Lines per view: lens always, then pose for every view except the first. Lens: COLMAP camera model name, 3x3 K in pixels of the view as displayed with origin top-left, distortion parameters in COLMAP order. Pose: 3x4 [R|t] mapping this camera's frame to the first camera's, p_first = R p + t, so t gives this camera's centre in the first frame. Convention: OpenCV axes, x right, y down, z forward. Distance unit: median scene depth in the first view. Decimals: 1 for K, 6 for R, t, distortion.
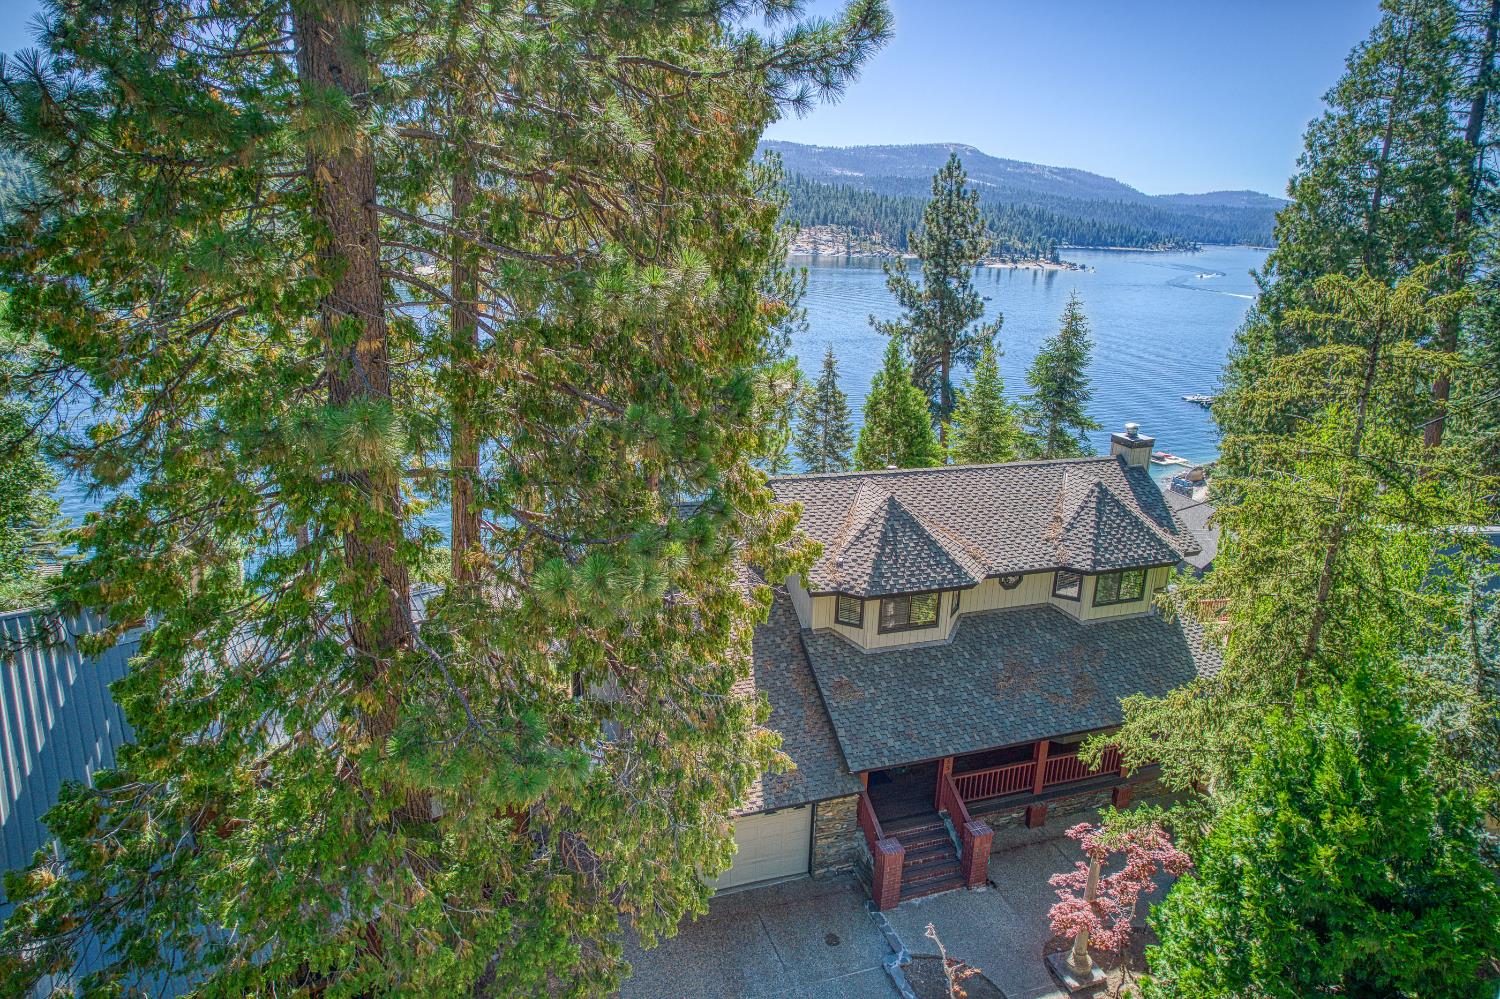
lens RADIAL K [[973.5, 0, 749.1], [0, 973.5, 502.4], [0, 0, 1]] dist [-0.075924, 0.068576]
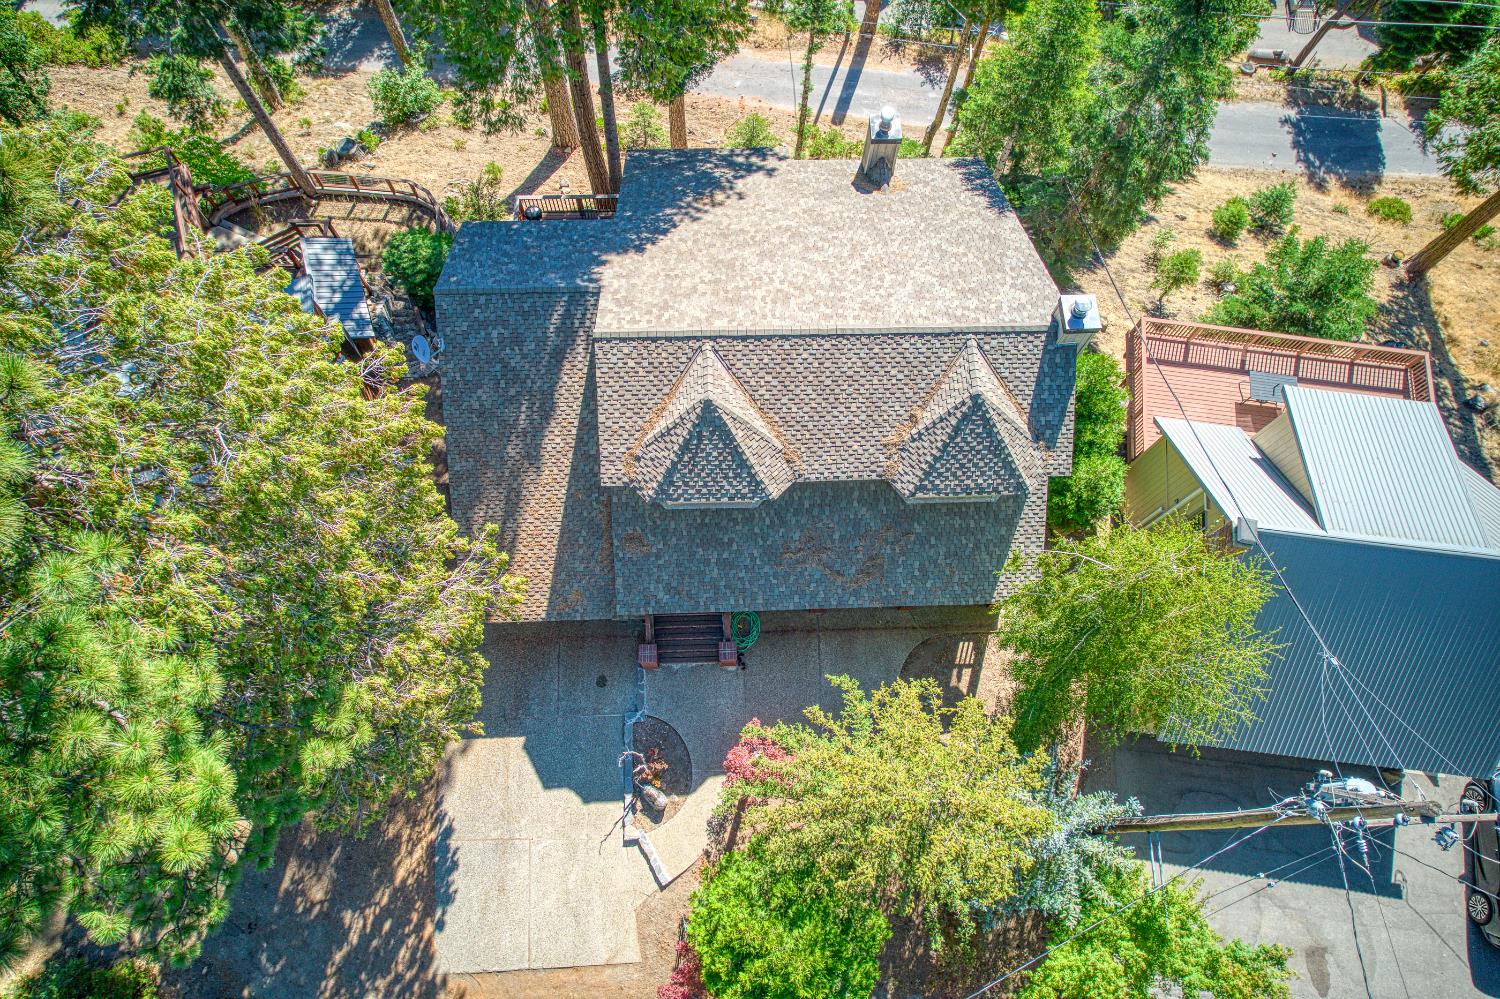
lens RADIAL K [[973.5, 0, 747.2], [0, 973.5, 520.0], [0, 0, 1]] dist [-0.075924, 0.068576]
pose [[0.954578, 0.280485, -0.100542, 0.291248], [-0.078183, 0.561397, 0.823845, -0.673547], [0.287520, -0.778564, 0.557826, 0.376269]]
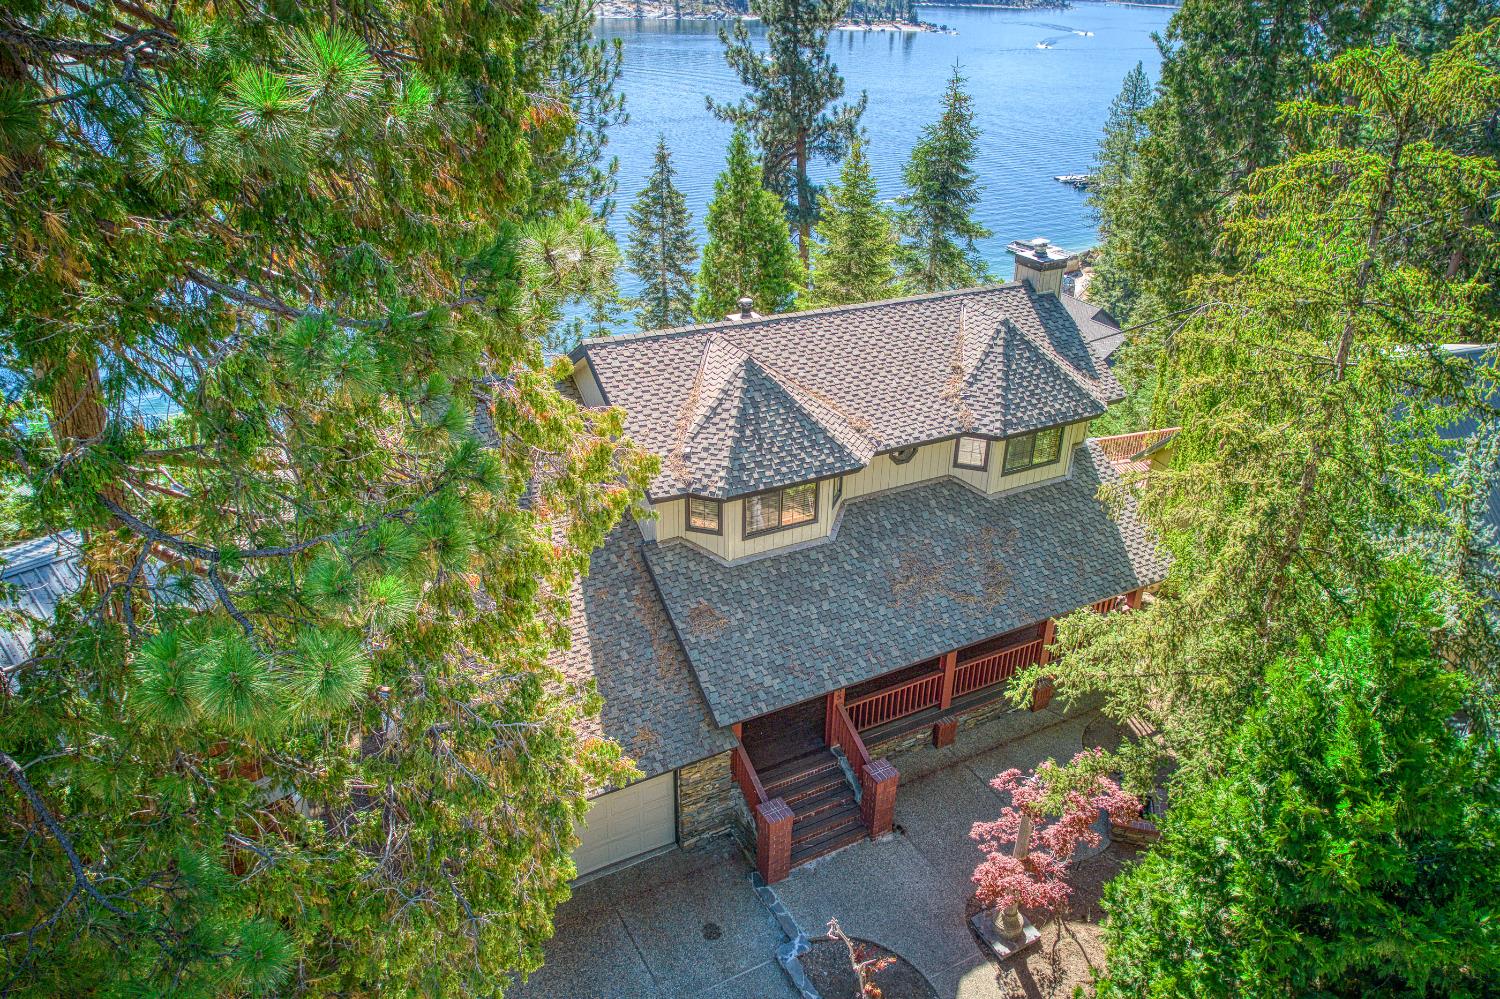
lens RADIAL K [[1067.2, 0, 782.0], [0, 1067.2, 509.2], [0, 0, 1]] dist [-0.041939, -0.006561]
pose [[0.982399, -0.085702, 0.165975, 0.022386], [0.053629, 0.980535, 0.188878, -0.044058], [-0.178931, -0.176653, 0.967873, 0.158225]]
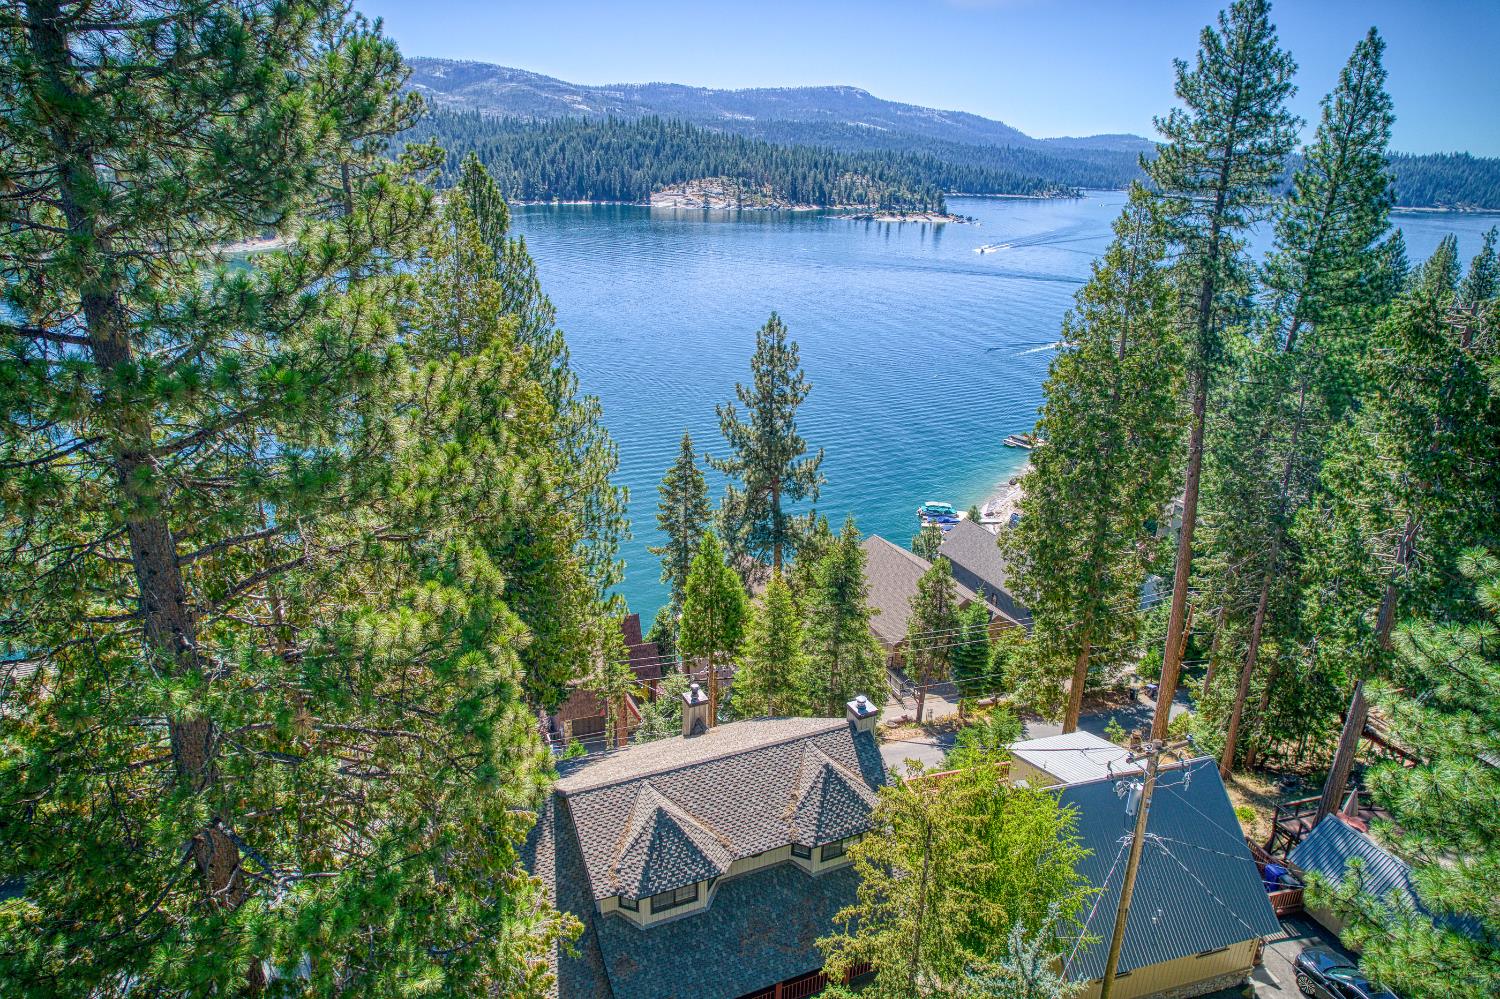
lens RADIAL K [[973.5, 0, 751.0], [0, 973.5, 504.4], [0, 0, 1]] dist [-0.075924, 0.068576]
pose [[0.994521, -0.037154, 0.097709, 0.148379], [0.030702, 0.997299, 0.066729, -0.474041], [-0.099925, -0.063363, 0.992975, -0.279207]]
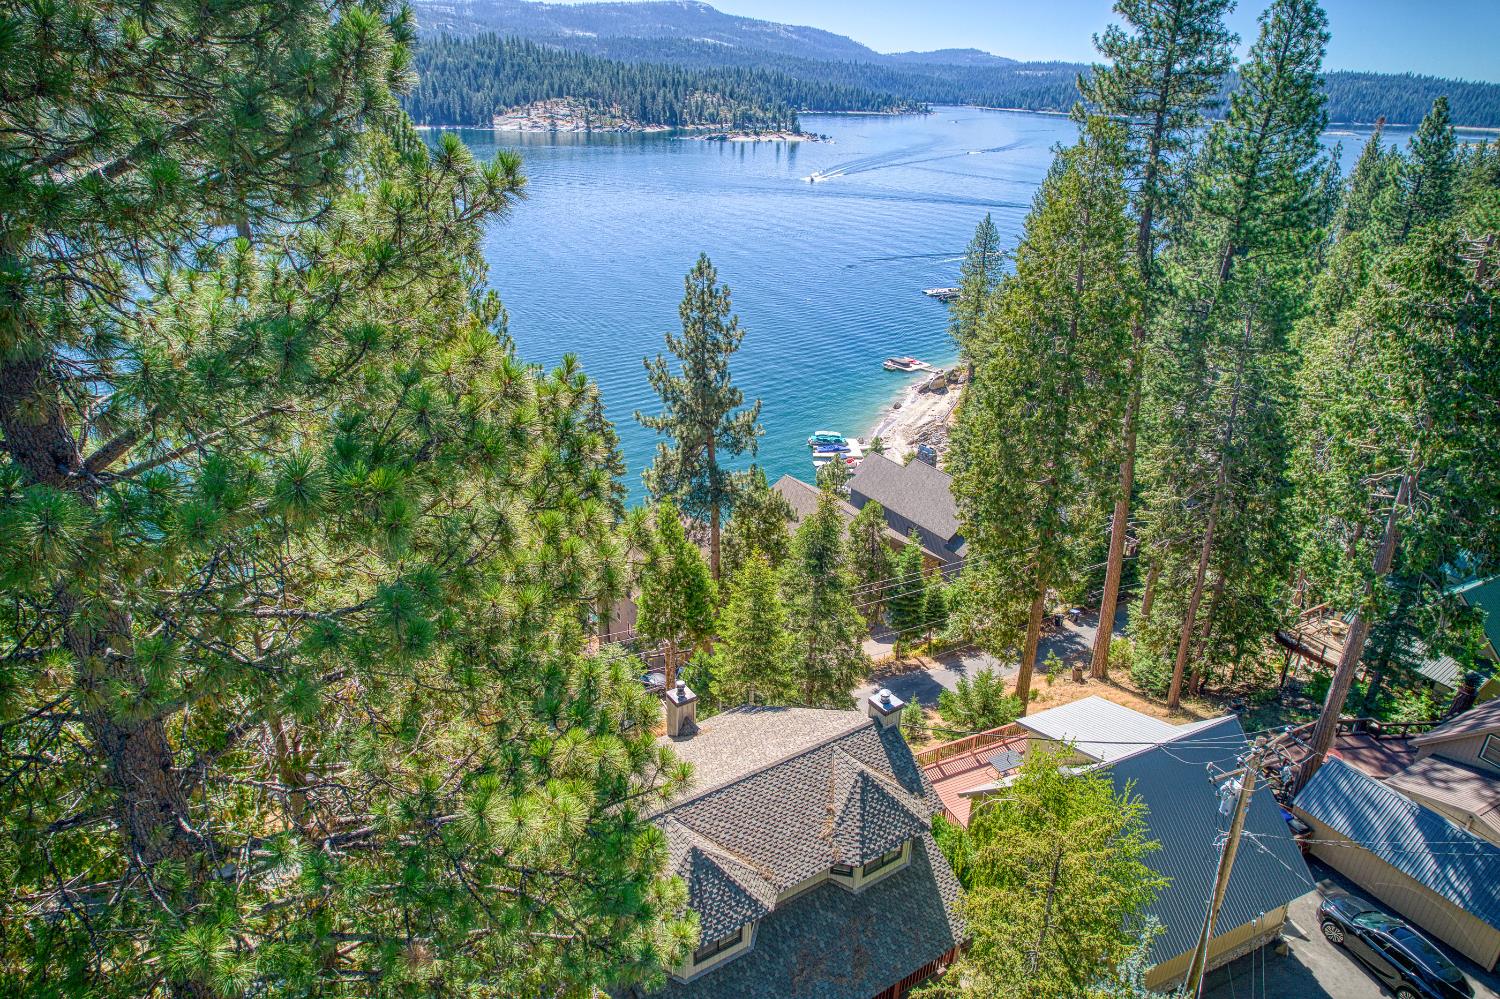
lens RADIAL K [[973.5, 0, 749.5], [0, 973.5, 499.4], [0, 0, 1]] dist [-0.075924, 0.068576]
pose [[0.967619, -0.108605, 0.227858, -0.007026], [0.076752, 0.986554, 0.144290, -0.547124], [-0.240465, -0.122129, 0.962944, -0.077319]]
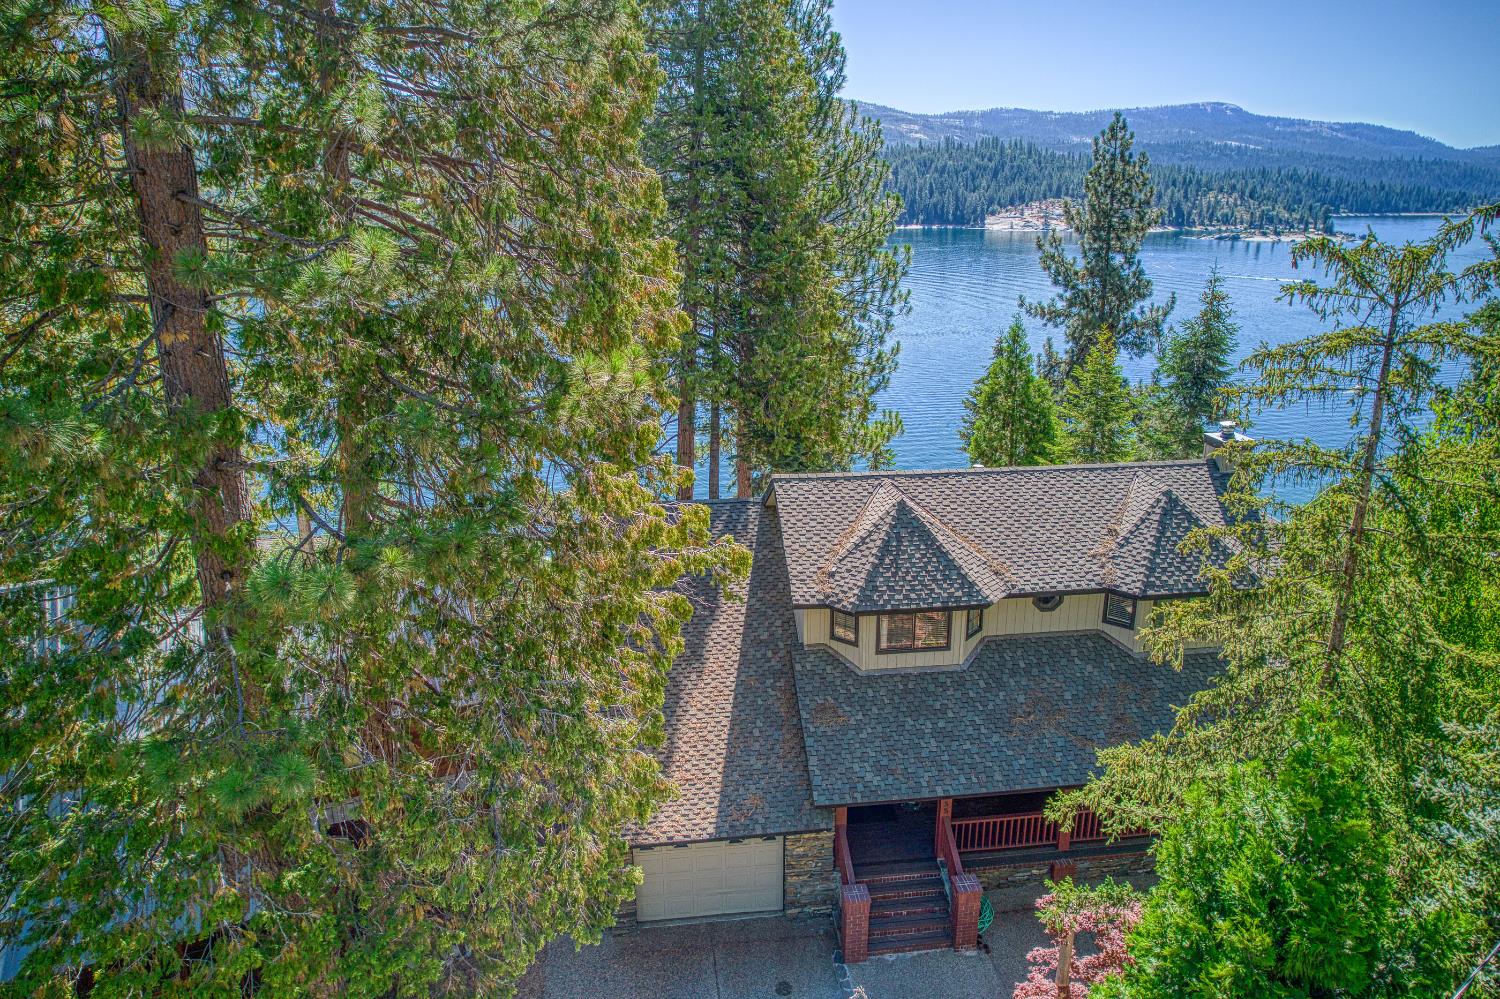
lens RADIAL K [[1016.8, 0, 750.6], [0, 1016.8, 504.5], [0, 0, 1]] dist [-0.055227, 0.021867]
pose [[0.976359, 0.029881, -0.214078, 0.198499], [-0.027786, 0.999532, 0.012789, -0.010019], [0.214360, -0.006538, 0.976733, 0.057025]]
